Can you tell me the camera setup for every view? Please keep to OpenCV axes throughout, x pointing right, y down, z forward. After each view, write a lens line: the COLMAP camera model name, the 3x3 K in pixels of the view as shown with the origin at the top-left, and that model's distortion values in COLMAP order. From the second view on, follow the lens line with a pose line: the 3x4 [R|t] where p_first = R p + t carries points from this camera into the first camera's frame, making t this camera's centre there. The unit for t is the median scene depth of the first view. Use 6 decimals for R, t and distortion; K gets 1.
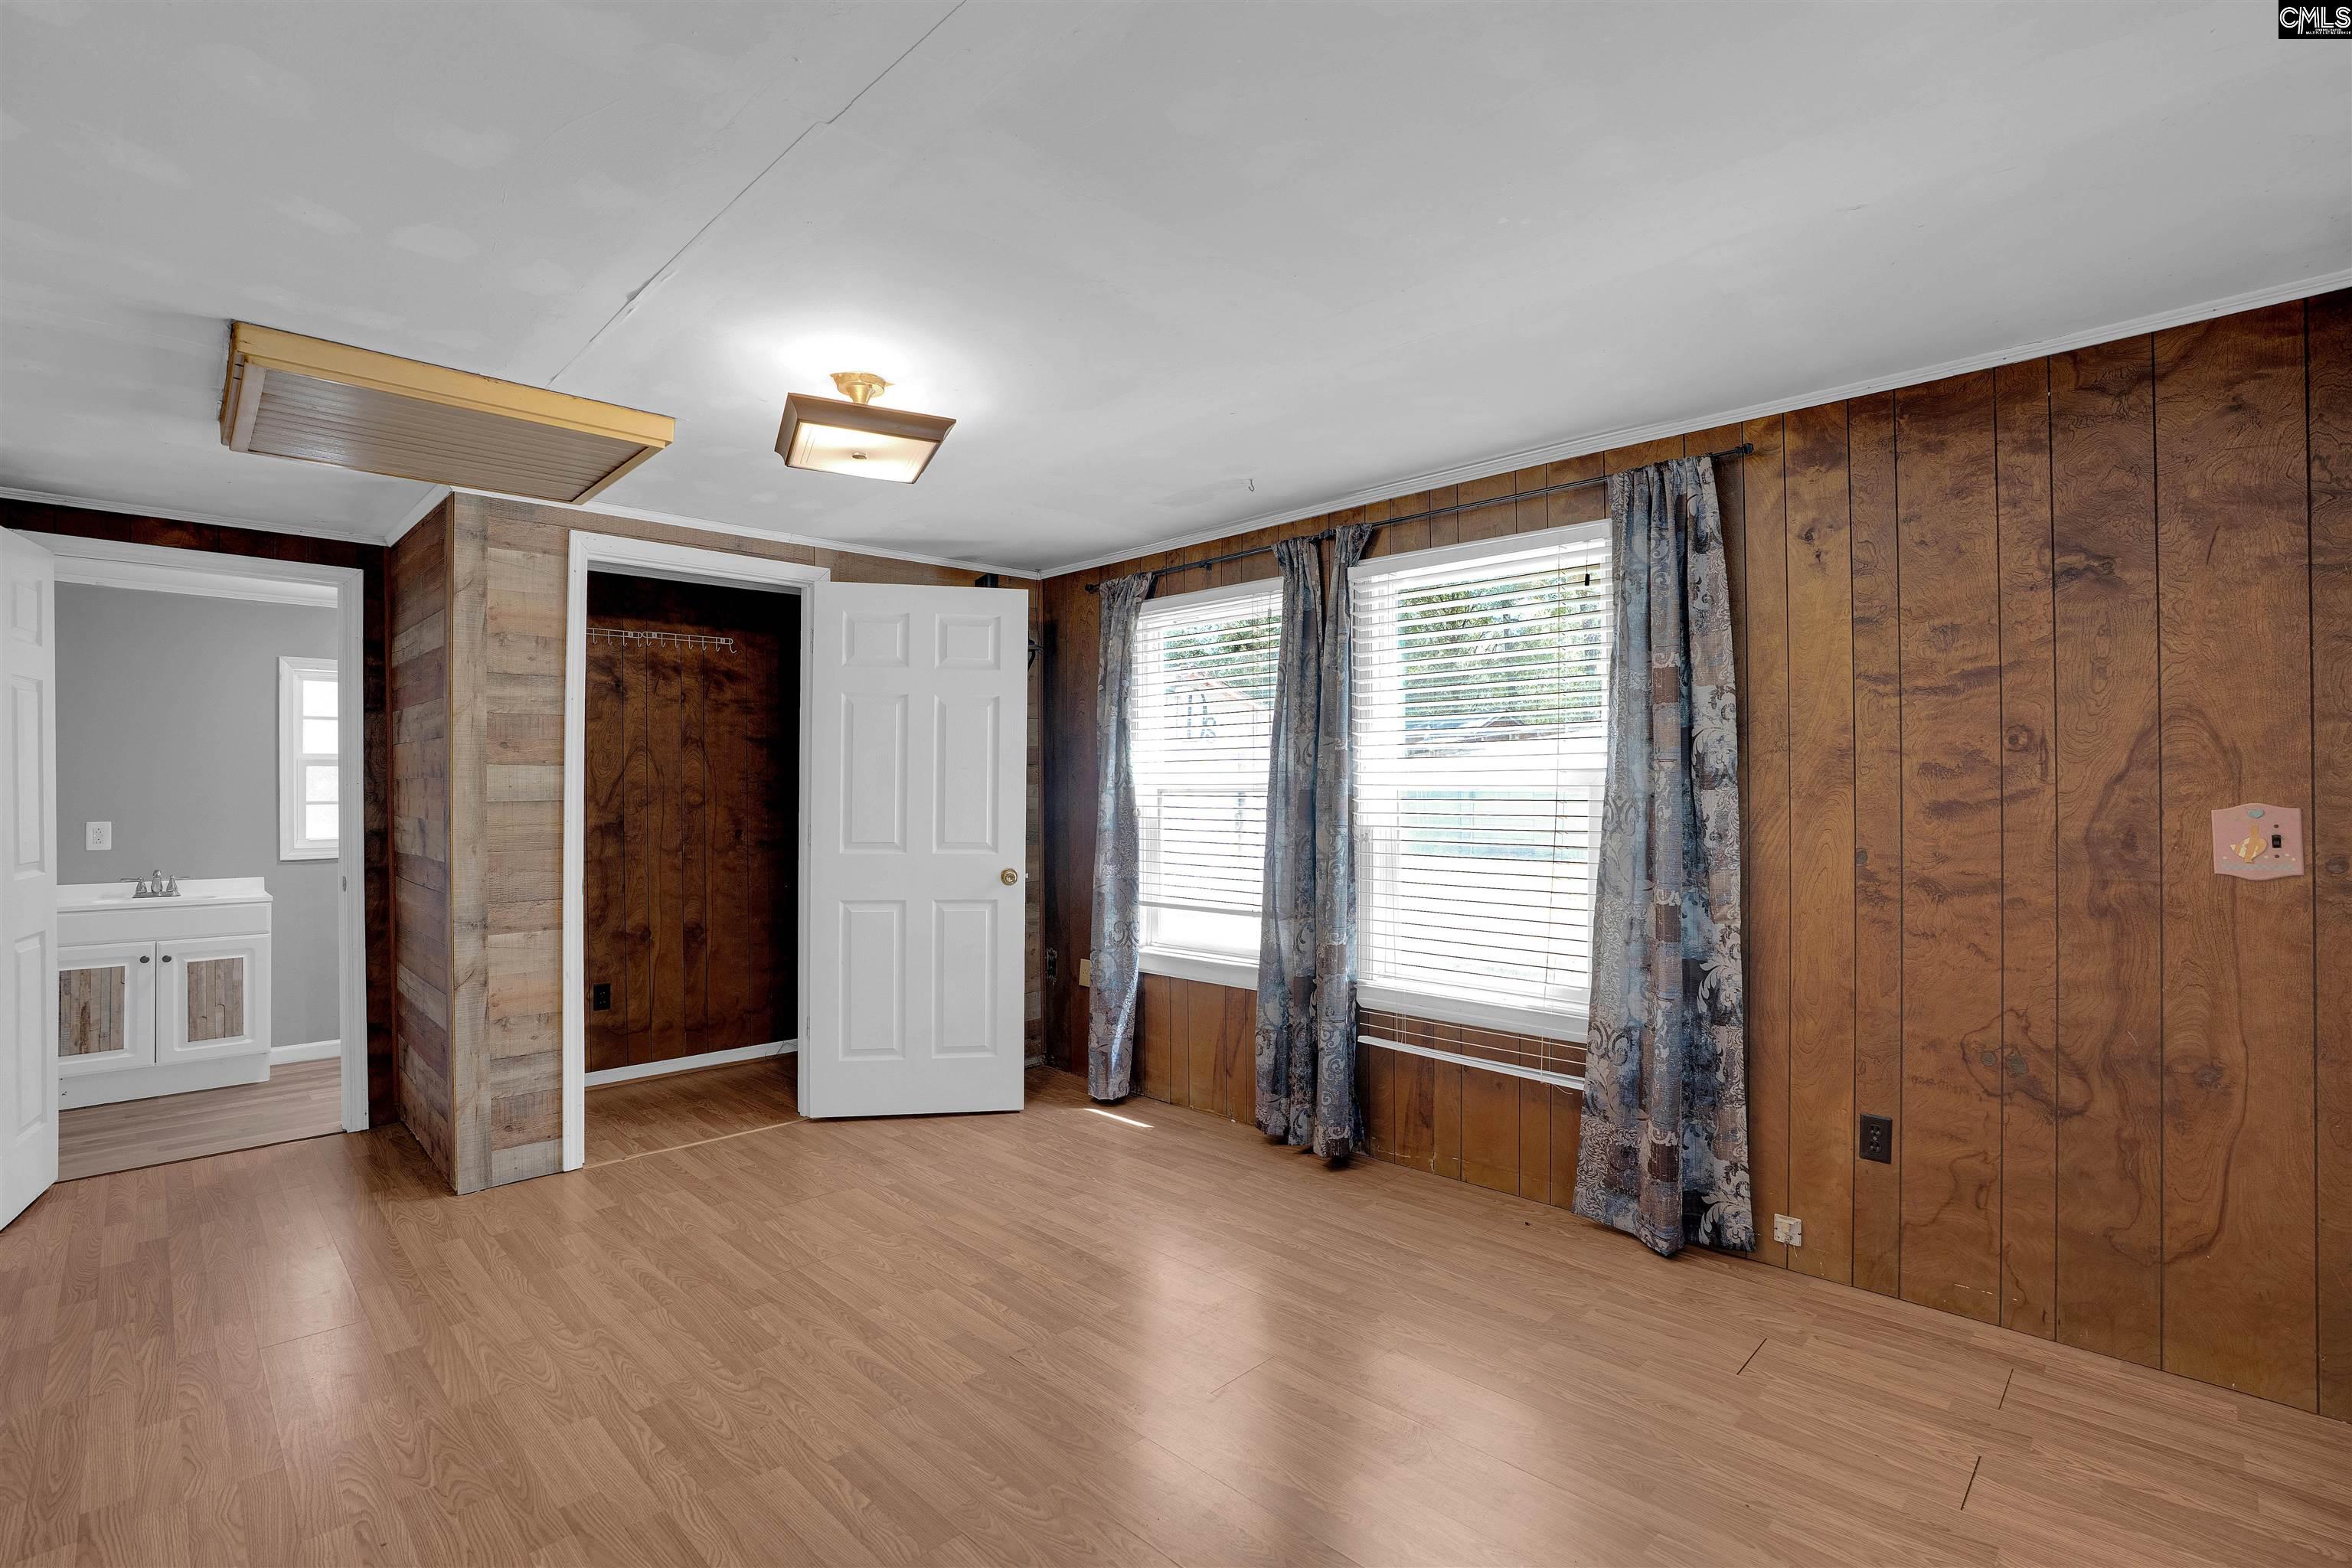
lens RADIAL K [[1093.4, 0, 1173.3], [0, 1093.4, 773.6], [0, 0, 1]] dist [0.000320, 0.000011]
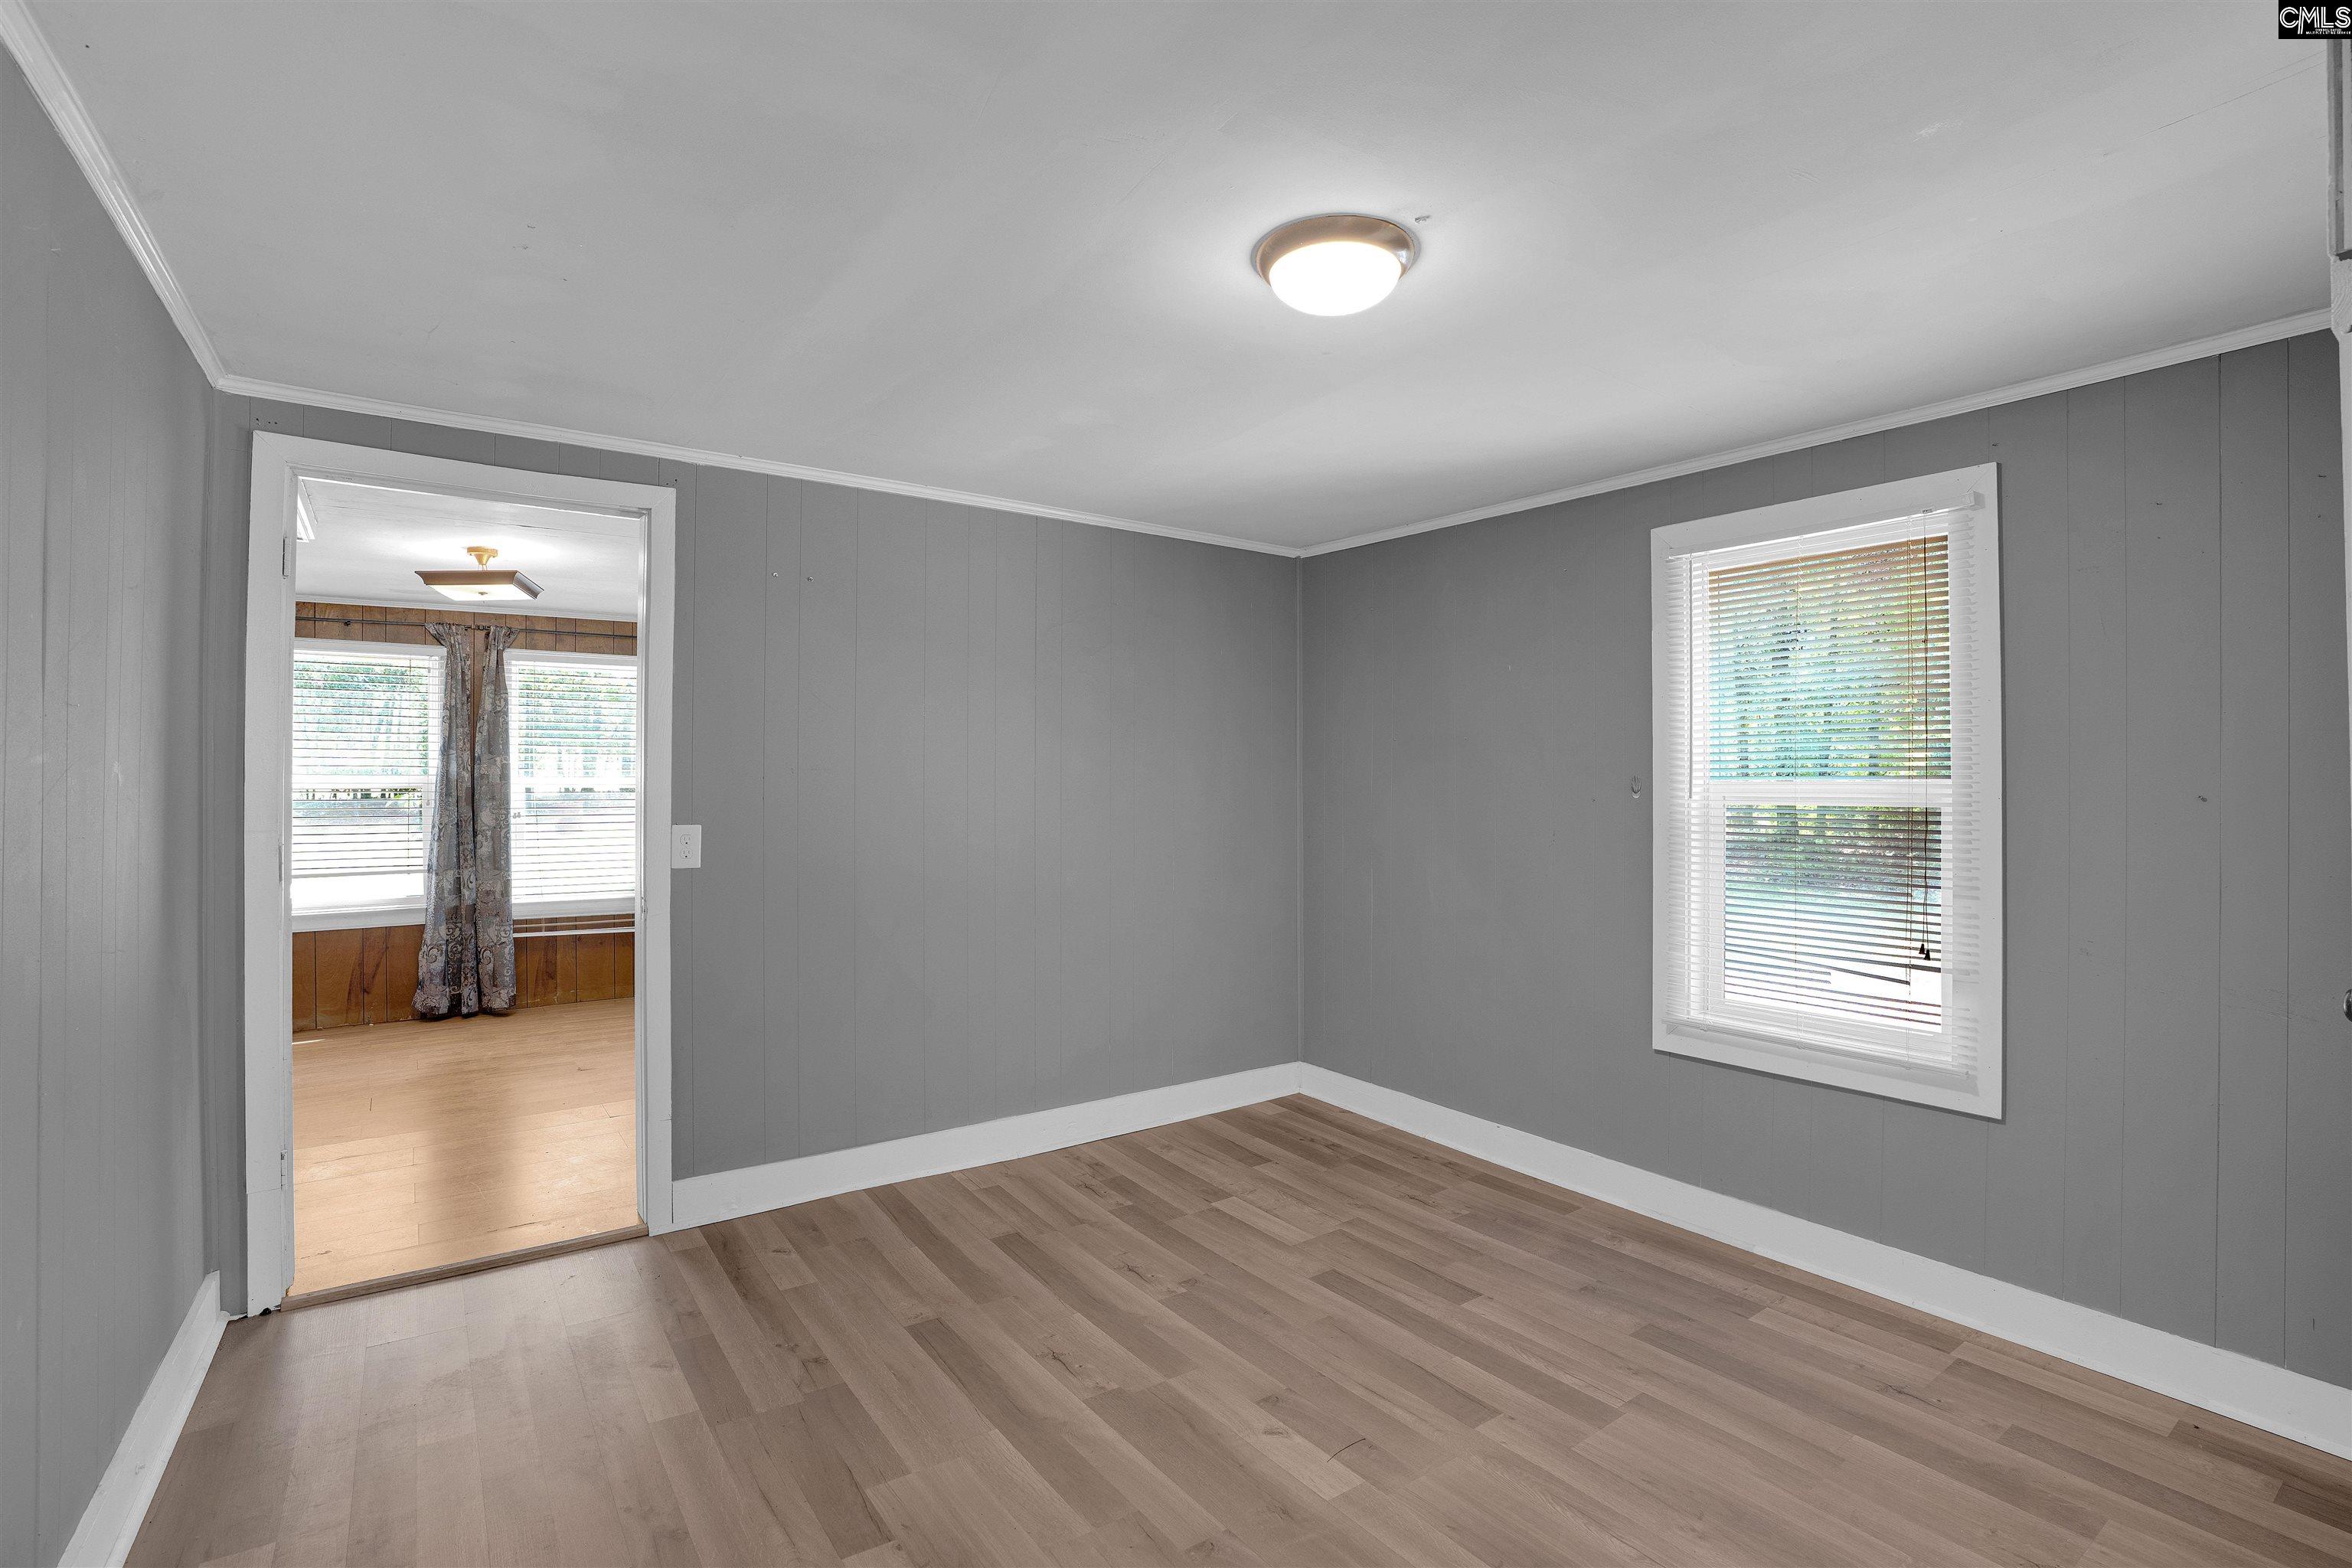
lens RADIAL K [[1093.4, 0, 1173.3], [0, 1093.4, 773.6], [0, 0, 1]] dist [0.000320, 0.000011]
pose [[0.155164, 0.003368, 0.987883, -1.281337], [-0.007616, 0.999969, -0.002213, -0.009189], [-0.987859, -0.007180, 0.155185, -0.249362]]
